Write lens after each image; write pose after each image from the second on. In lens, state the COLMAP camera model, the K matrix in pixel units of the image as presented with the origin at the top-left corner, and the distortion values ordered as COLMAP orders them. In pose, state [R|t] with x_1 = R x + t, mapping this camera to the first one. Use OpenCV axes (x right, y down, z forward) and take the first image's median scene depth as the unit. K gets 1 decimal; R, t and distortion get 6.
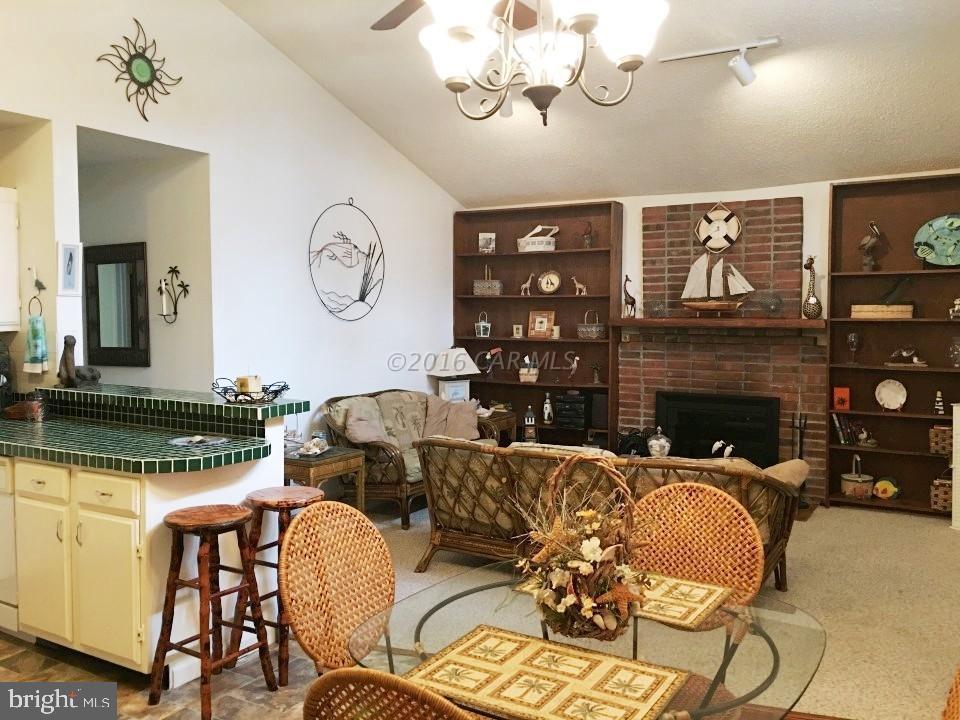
lens RADIAL K [[821.3, 0, 473.5], [0, 821.3, 353.6], [0, 0, 1]] dist [0.085371, -0.119821]
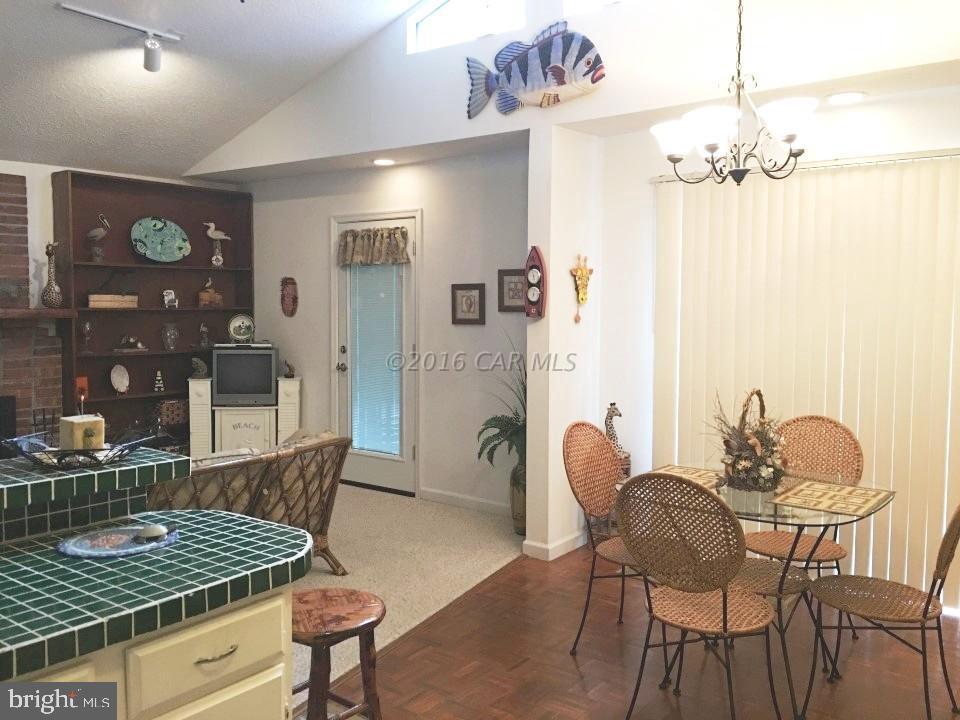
lens RADIAL K [[821.3, 0, 480.5], [0, 821.3, 359.0], [0, 0, 1]] dist [0.085371, -0.119821]
pose [[0.104535, -0.068019, 0.992192, -0.495183], [0.039920, 0.997141, 0.064152, -0.025488], [-0.993720, 0.032902, 0.106952, 0.409108]]
